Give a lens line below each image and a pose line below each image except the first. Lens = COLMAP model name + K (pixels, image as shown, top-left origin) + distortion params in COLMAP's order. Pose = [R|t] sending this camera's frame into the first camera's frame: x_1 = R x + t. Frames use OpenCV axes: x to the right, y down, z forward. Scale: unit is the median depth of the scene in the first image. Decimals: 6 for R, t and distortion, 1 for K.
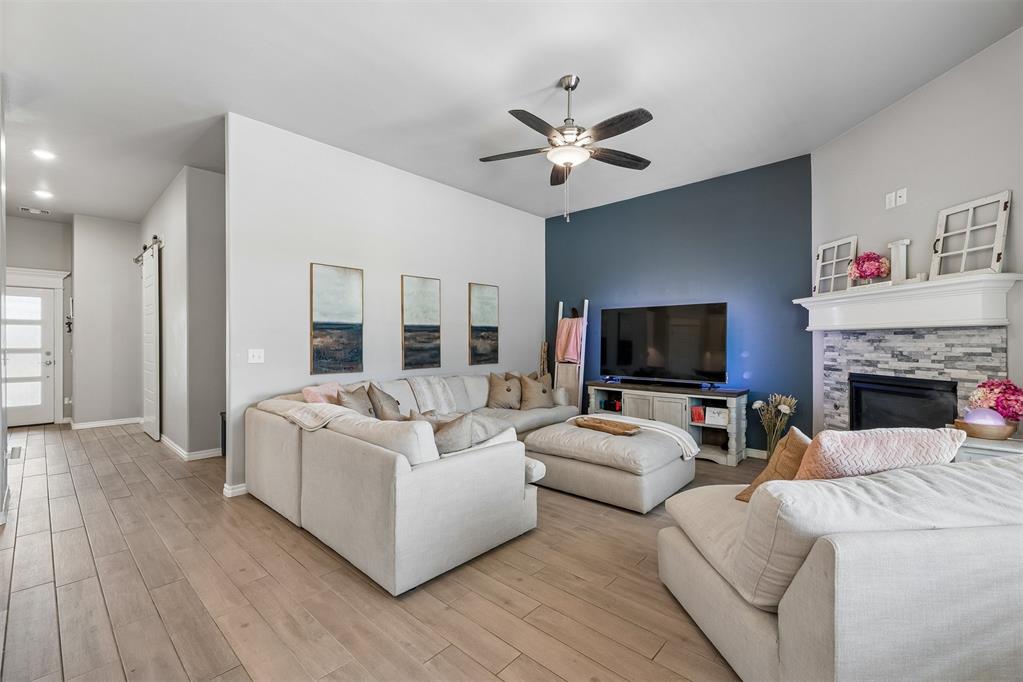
lens RADIAL K [[431.8, 0, 504.9], [0, 431.8, 342.1], [0, 0, 1]] dist [0.001856, 0.000288]
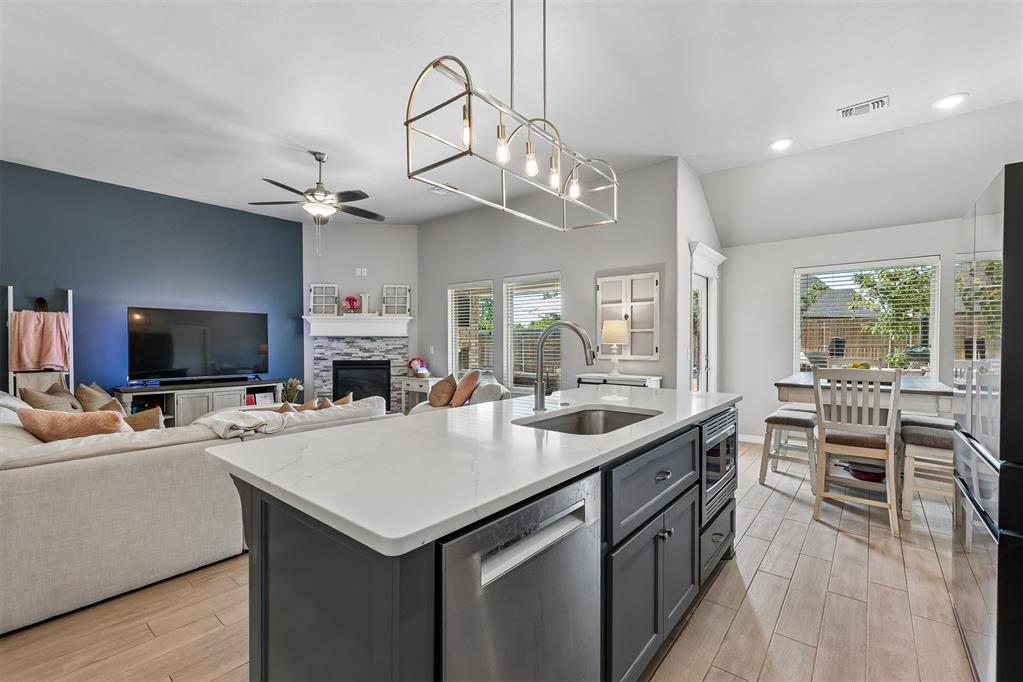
lens RADIAL K [[431.8, 0, 507.6], [0, 431.8, 344.3], [0, 0, 1]] dist [0.001856, 0.000288]
pose [[-0.046624, -0.001714, 0.998911, -0.997398], [0.002380, 0.999995, 0.001827, 0.002811], [-0.998910, 0.002463, -0.046620, 0.364013]]
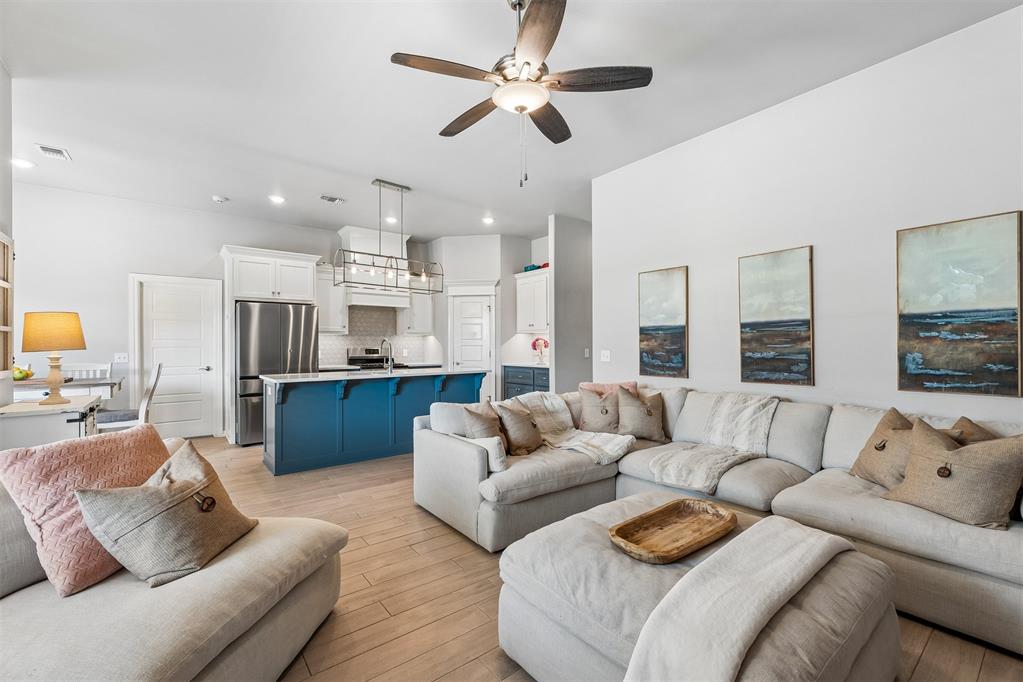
lens RADIAL K [[431.8, 0, 514.8], [0, 431.8, 341.2], [0, 0, 1]] dist [0.001856, 0.000288]
pose [[-0.164826, -0.003716, -0.986316, 0.697485], [0.003567, 0.999984, -0.004363, -0.006763], [0.986316, -0.004237, -0.164810, 0.877606]]
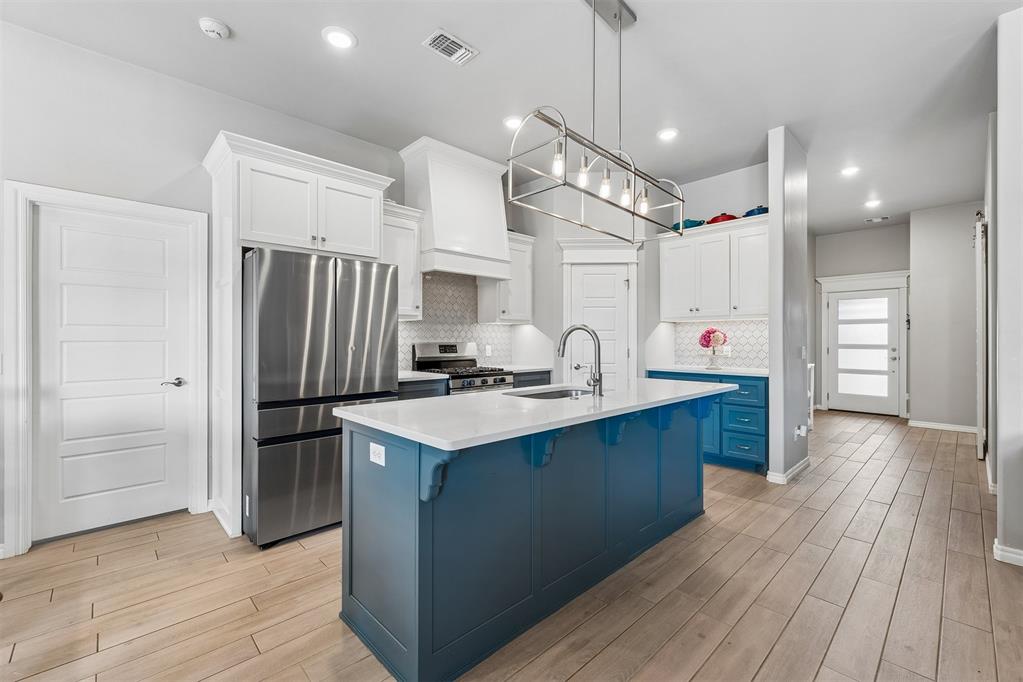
lens RADIAL K [[431.8, 0, 510.8], [0, 431.8, 335.1], [0, 0, 1]] dist [0.001856, 0.000288]
pose [[-0.076402, -0.004819, -0.997065, 0.117371], [-0.001459, 0.999988, -0.004722, -0.004842], [0.997076, 0.001094, -0.076408, 0.227751]]
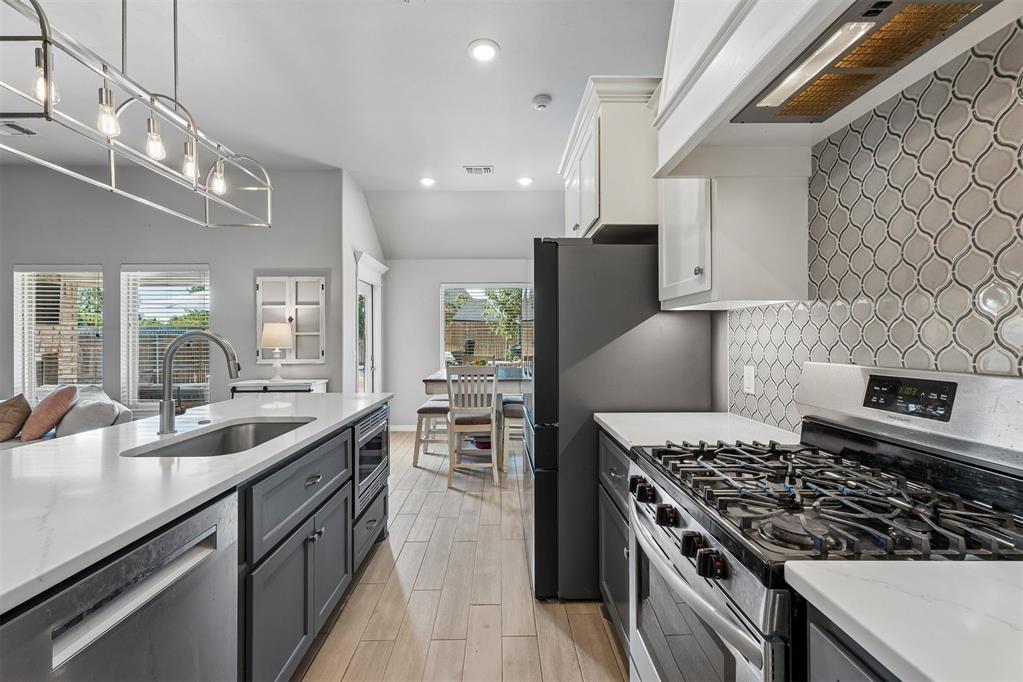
lens RADIAL K [[431.8, 0, 504.0], [0, 431.8, 334.0], [0, 0, 1]] dist [0.001856, 0.000288]
pose [[-0.682019, 0.015830, 0.731163, -1.049297], [0.010341, 0.999875, -0.012002, -0.011920], [-0.731262, -0.000625, -0.682097, 0.350176]]
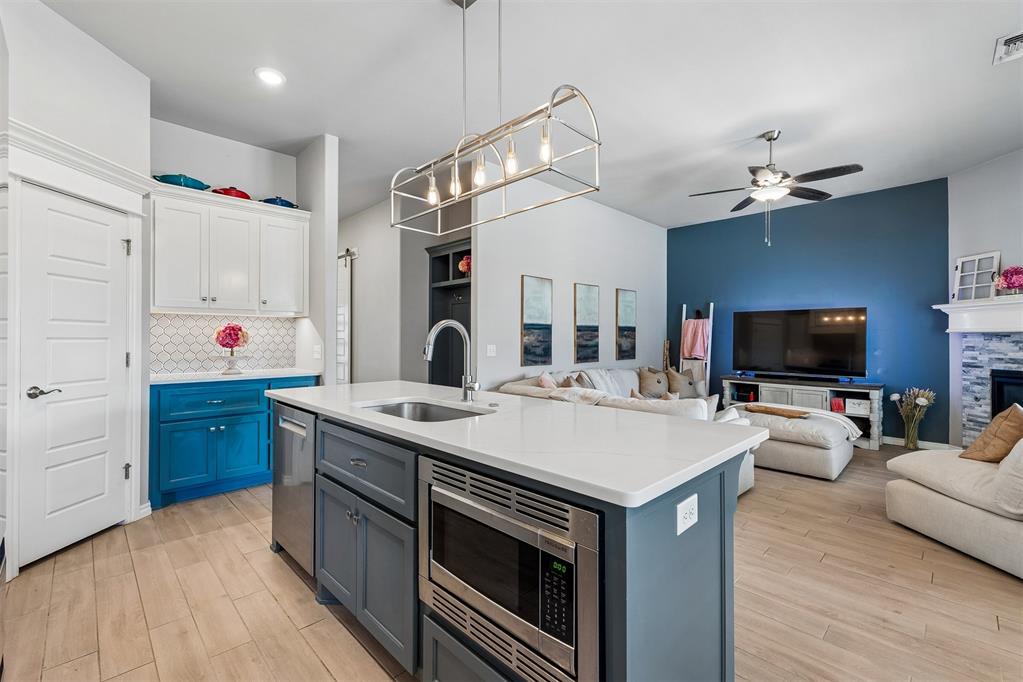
lens RADIAL K [[431.8, 0, 506.9], [0, 431.8, 336.8], [0, 0, 1]] dist [0.001856, 0.000288]
pose [[0.997909, 0.006868, -0.064275, -0.418267], [-0.007223, 0.999960, -0.005288, -0.000987], [0.064236, 0.005741, 0.997918, -0.236735]]
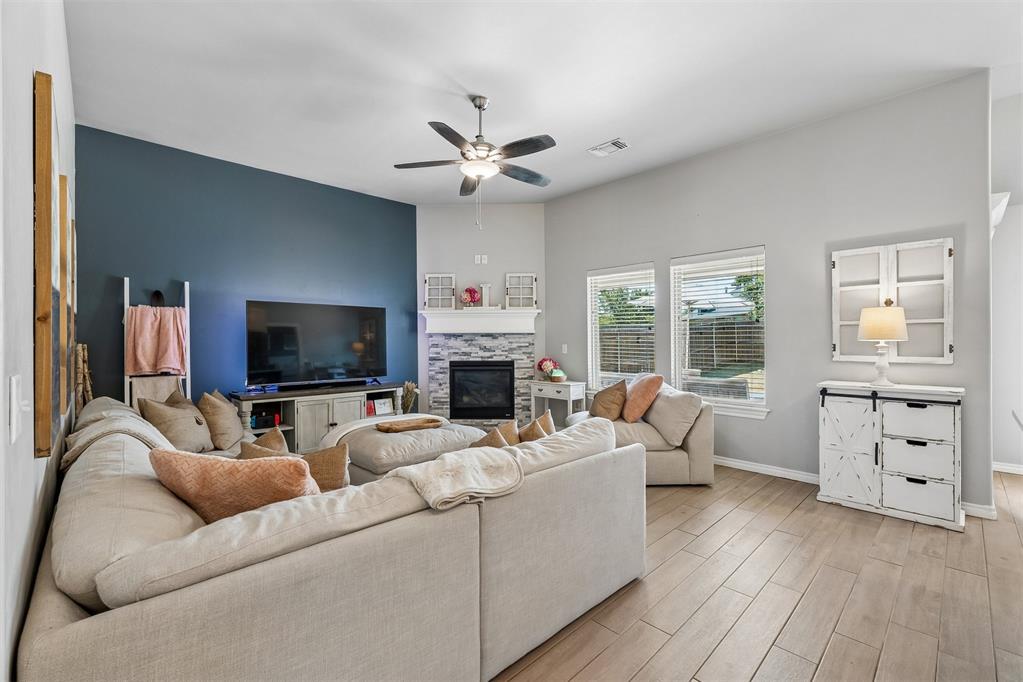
lens RADIAL K [[431.8, 0, 510.3], [0, 431.8, 337.7], [0, 0, 1]] dist [0.001856, 0.000288]
pose [[0.072016, 0.006837, 0.997380, -0.727138], [0.006807, 0.999950, -0.007346, -0.000001], [-0.997380, 0.007318, 0.071966, 0.665699]]
